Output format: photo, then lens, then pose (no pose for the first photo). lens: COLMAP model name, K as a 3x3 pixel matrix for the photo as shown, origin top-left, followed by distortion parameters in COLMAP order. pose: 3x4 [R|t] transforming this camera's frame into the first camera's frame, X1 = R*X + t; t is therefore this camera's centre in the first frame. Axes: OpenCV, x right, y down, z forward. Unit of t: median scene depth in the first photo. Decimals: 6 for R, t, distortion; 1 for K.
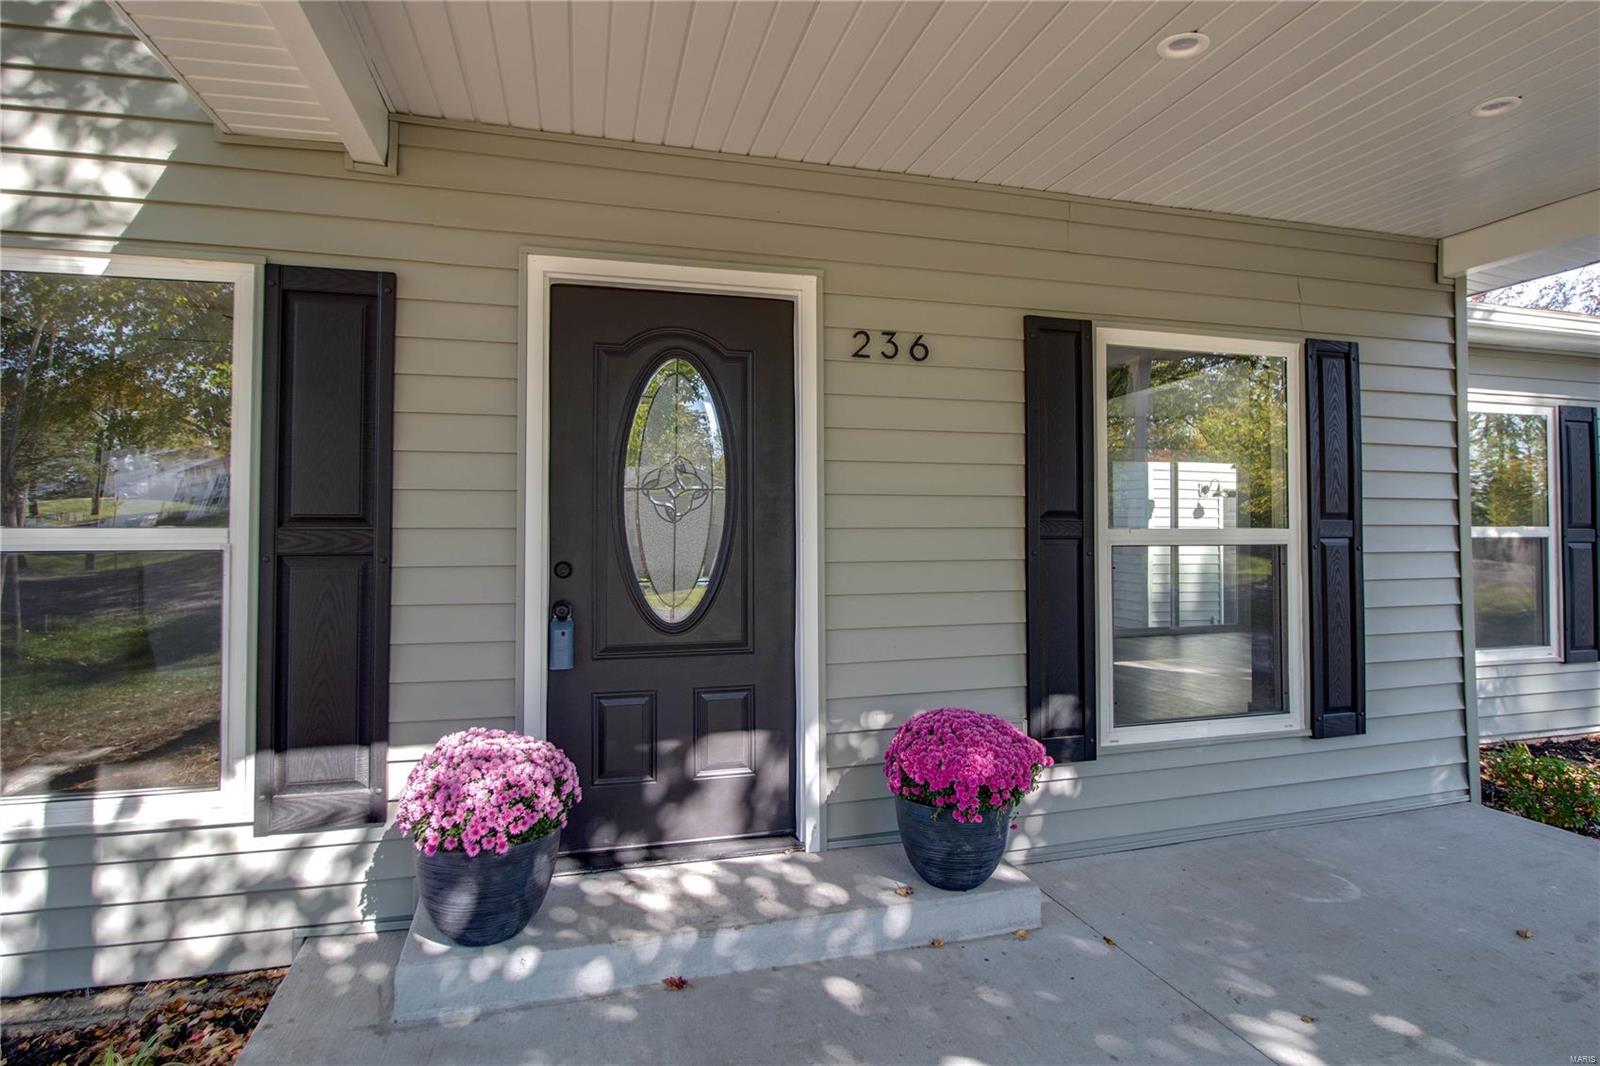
lens RADIAL K [[711.9, 0, 843.5], [0, 711.9, 514.4], [0, 0, 1]] dist [0.001204, -0.007952]
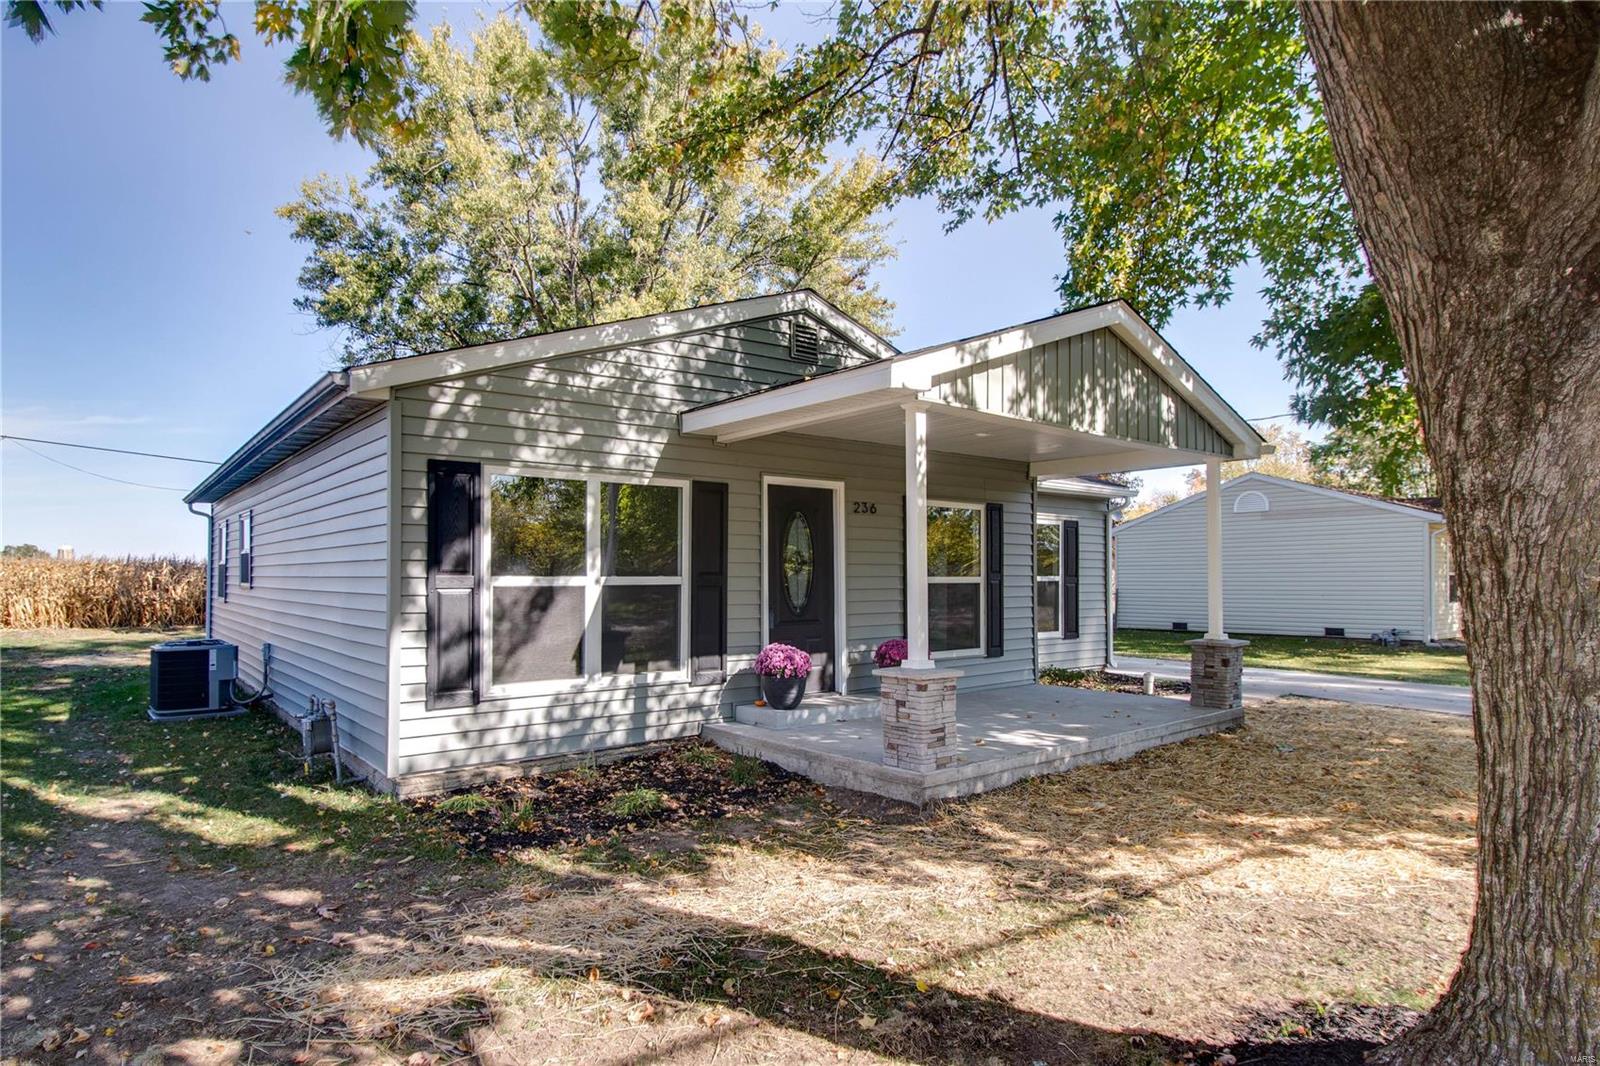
lens RADIAL K [[785.4, 0, 782.5], [0, 785.4, 557.5], [0, 0, 1]] dist [-0.010917, -0.000348]
pose [[0.917294, 0.012120, 0.398026, -1.574754], [-0.013686, 0.999906, 0.001094, -0.057834], [-0.397975, -0.006451, 0.917373, -1.785604]]
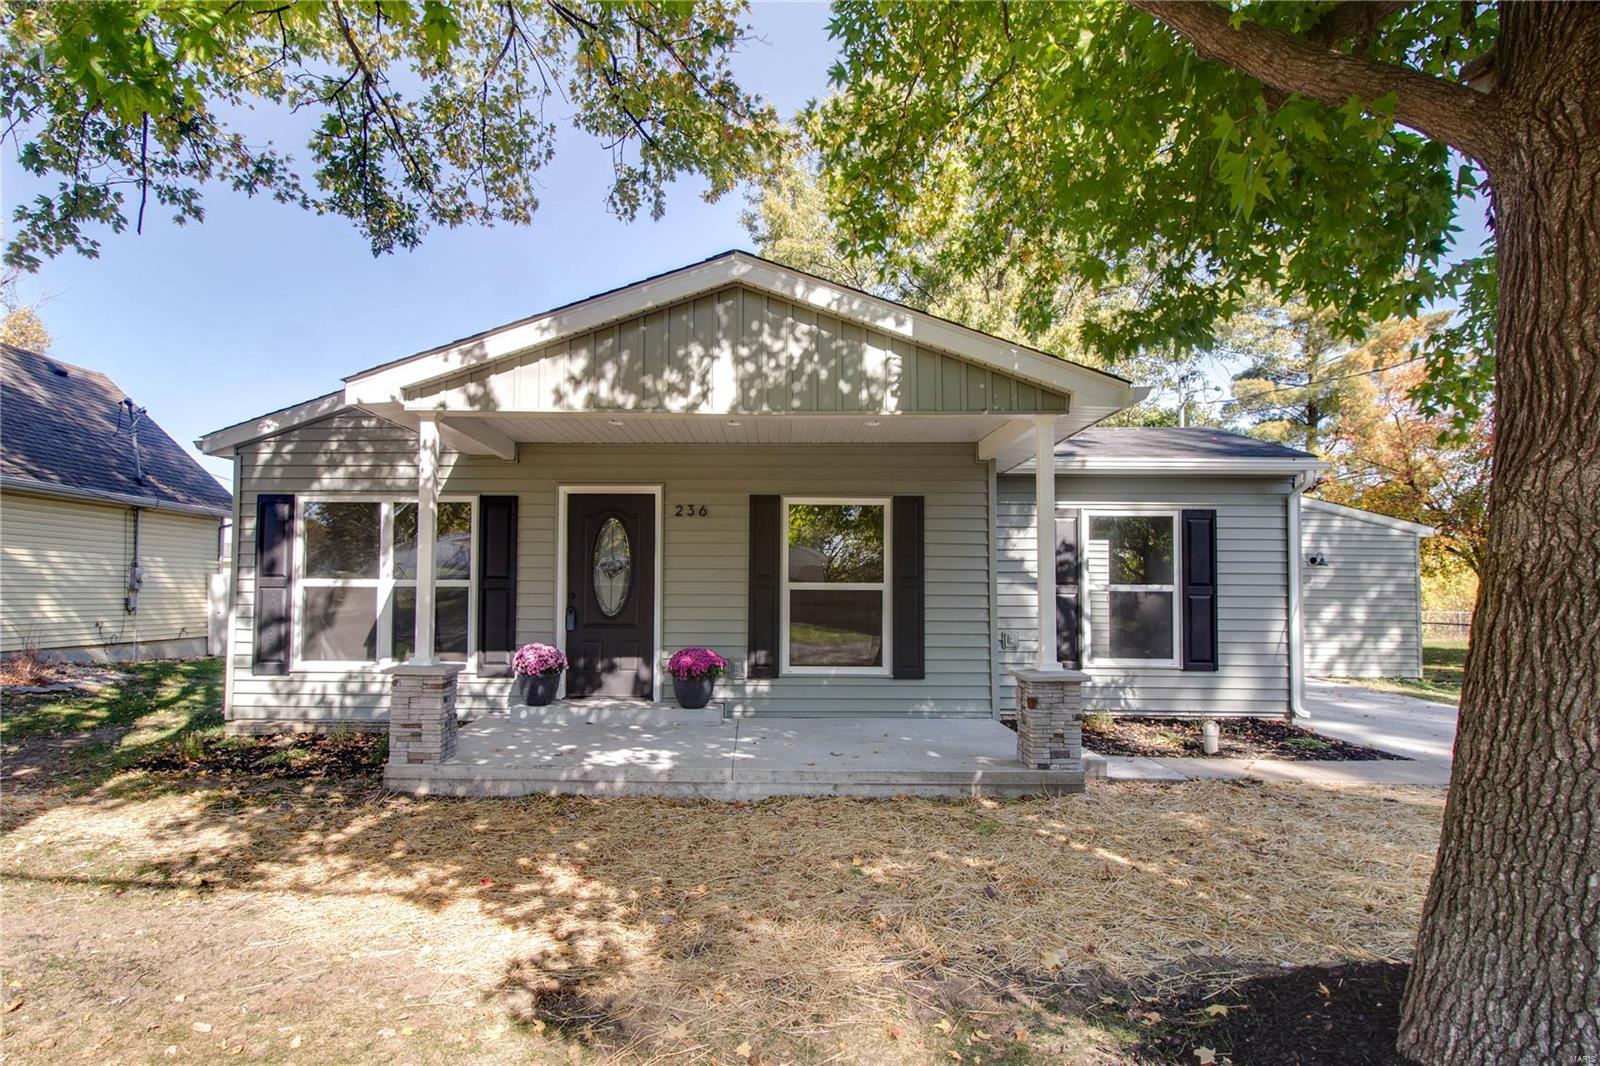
lens RADIAL K [[785.4, 0, 782.5], [0, 785.4, 557.5], [0, 0, 1]] dist [-0.010917, -0.000348]
pose [[0.979305, 0.000563, -0.202388, 1.098930], [-0.002751, 0.999941, -0.010530, -0.043804], [0.202370, 0.010868, 0.979249, -1.948030]]
